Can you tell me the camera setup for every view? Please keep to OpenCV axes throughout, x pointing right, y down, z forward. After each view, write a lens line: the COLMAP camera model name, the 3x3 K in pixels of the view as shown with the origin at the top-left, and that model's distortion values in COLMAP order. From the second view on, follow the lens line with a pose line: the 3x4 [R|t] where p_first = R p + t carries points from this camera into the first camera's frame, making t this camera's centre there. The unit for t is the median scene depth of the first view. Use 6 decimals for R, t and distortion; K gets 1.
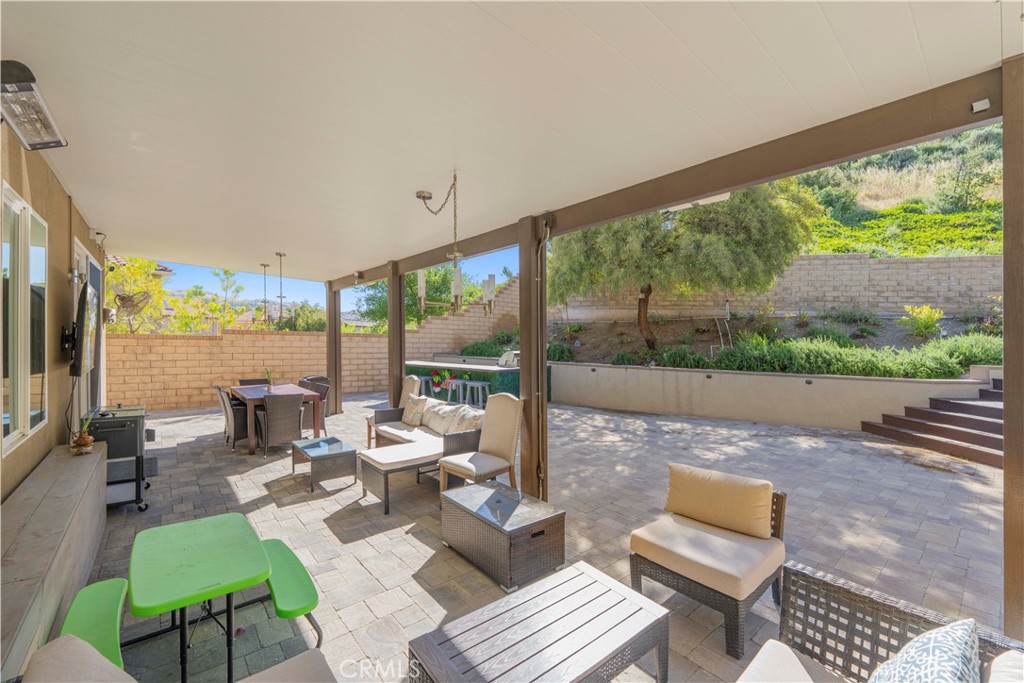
lens RADIAL K [[435.9, 0, 495.2], [0, 435.9, 340.8], [0, 0, 1]] dist [-0.000845, -0.000203]
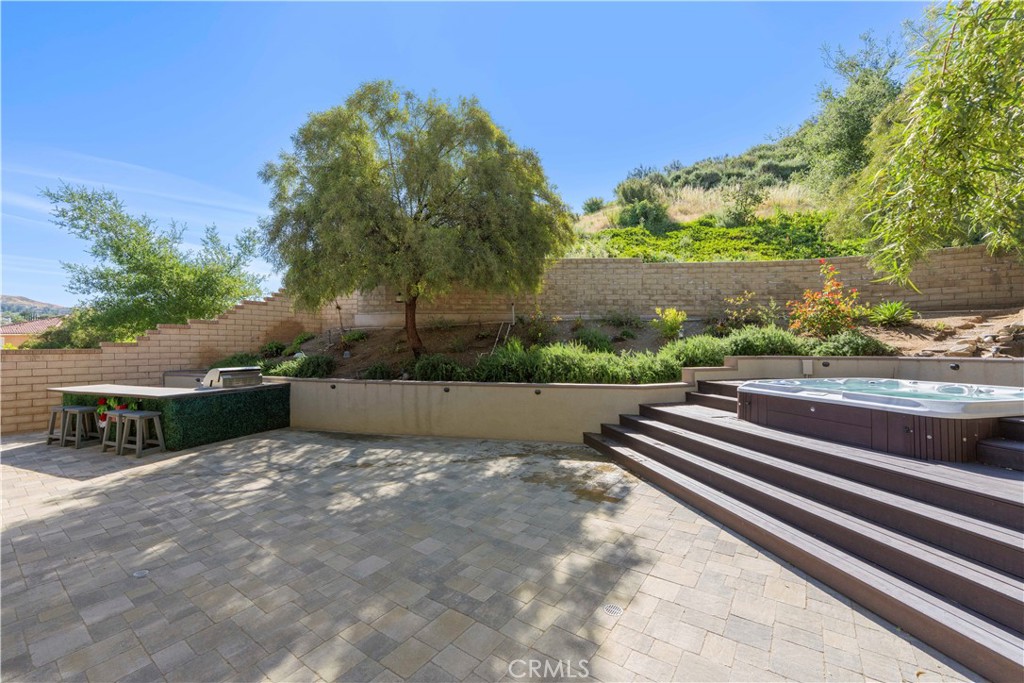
lens RADIAL K [[431.2, 0, 512.0], [0, 431.2, 341.5], [0, 0, 1]] dist [-0.000087, -0.000072]
pose [[0.966990, -0.023365, 0.253742, 0.322488], [0.026211, 0.999626, -0.007843, -0.003912], [-0.253463, 0.014235, 0.967240, 0.103325]]
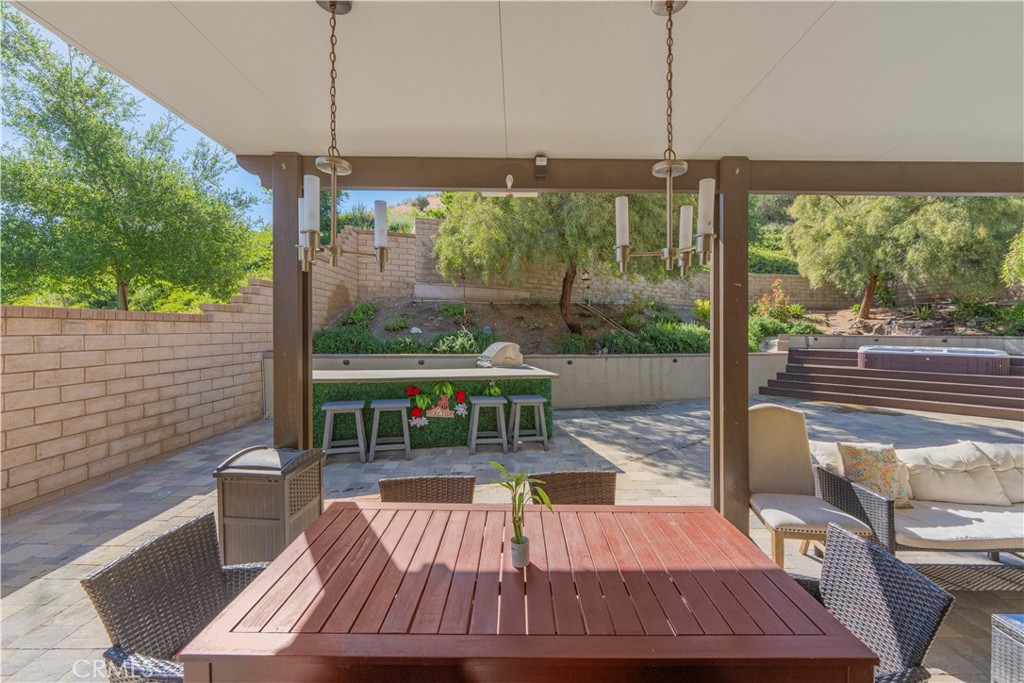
lens RADIAL K [[431.2, 0, 524.3], [0, 431.2, 334.9], [0, 0, 1]] dist [-0.000946, -0.000147]
pose [[0.610943, -0.023052, 0.791339, -0.424351], [0.002745, 0.999632, 0.027000, -0.005707], [-0.791670, -0.014323, 0.610781, 0.532839]]
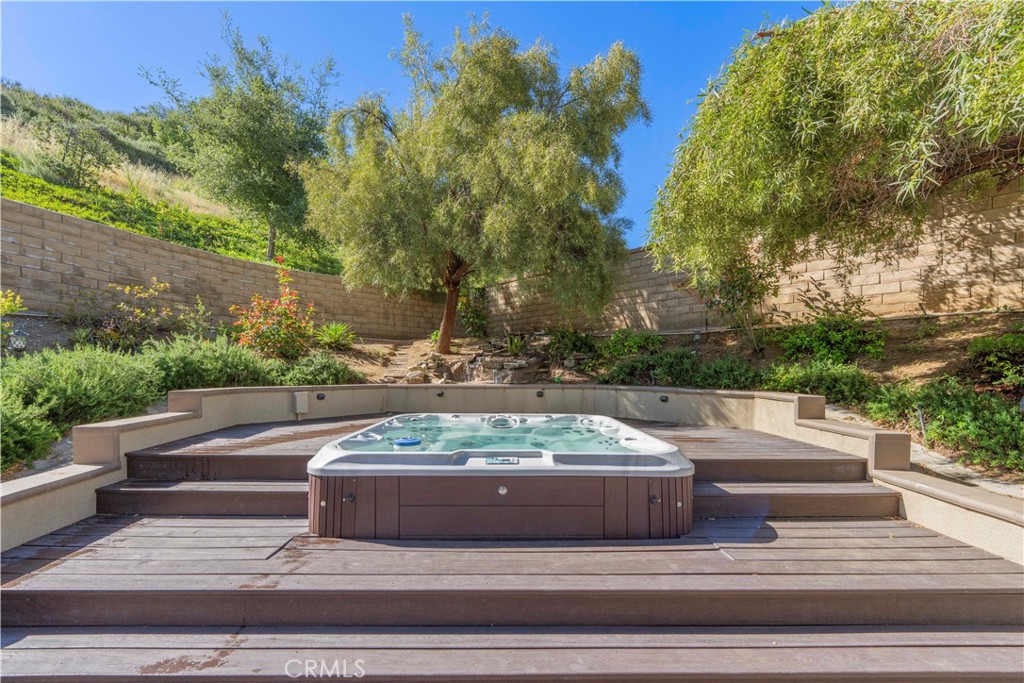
lens RADIAL K [[412.6, 0, 510.9], [0, 412.6, 367.5], [0, 0, 1]] dist [0.001773, 0.000228]
pose [[-0.055375, -0.016450, 0.998330, 0.481614], [-0.010142, 0.999822, 0.015912, -0.003947], [-0.998414, -0.009244, -0.055532, 0.432906]]
